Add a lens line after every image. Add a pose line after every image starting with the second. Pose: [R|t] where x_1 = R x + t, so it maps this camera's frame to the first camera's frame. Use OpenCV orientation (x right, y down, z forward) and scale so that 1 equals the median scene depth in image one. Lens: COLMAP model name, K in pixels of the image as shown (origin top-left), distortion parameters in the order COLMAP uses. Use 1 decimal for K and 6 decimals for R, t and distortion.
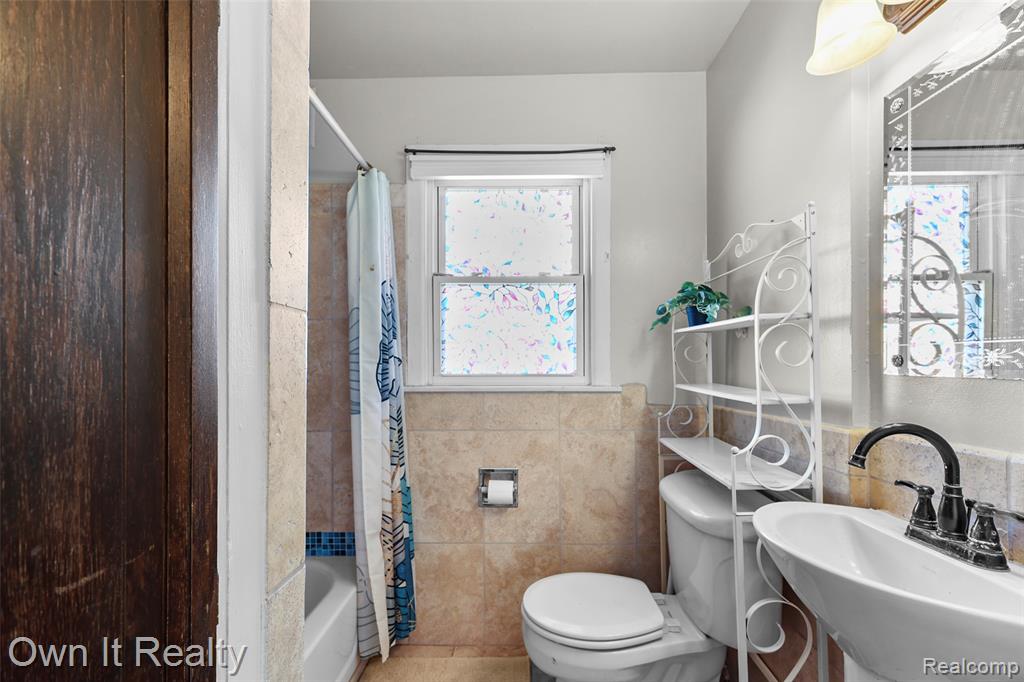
lens RADIAL K [[448.7, 0, 514.8], [0, 448.7, 350.4], [0, 0, 1]] dist [0.001914, -0.000718]
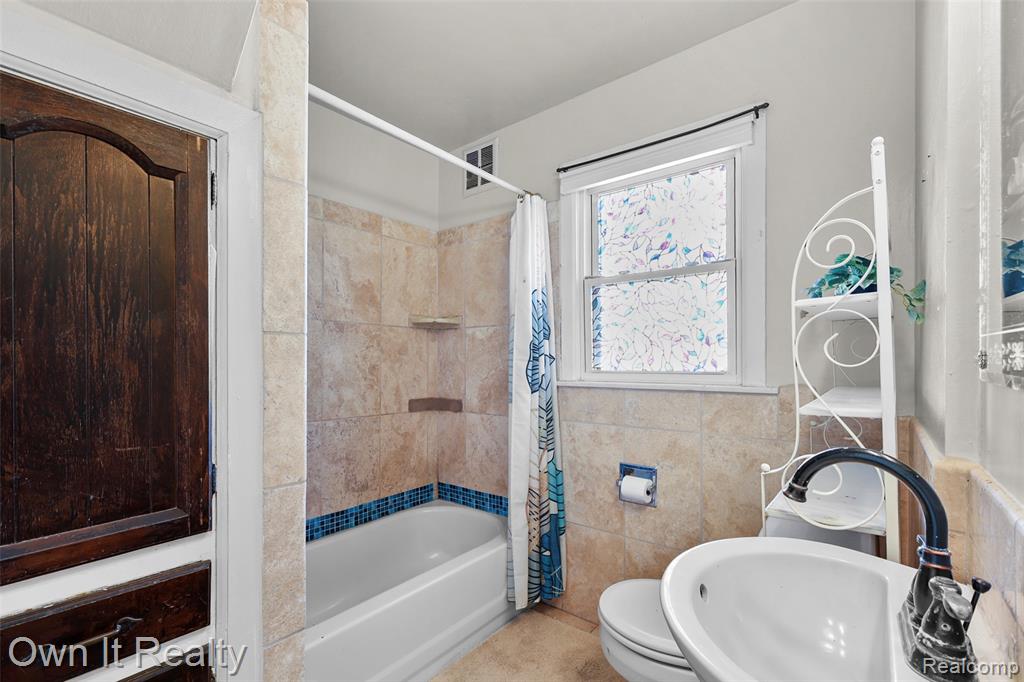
lens RADIAL K [[448.7, 0, 517.1], [0, 448.7, 349.5], [0, 0, 1]] dist [0.001914, -0.000718]
pose [[0.795983, -0.016517, -0.605093, 0.362930], [0.022144, 0.999753, 0.001840, -0.003452], [0.604913, -0.014863, 0.796153, 0.043024]]
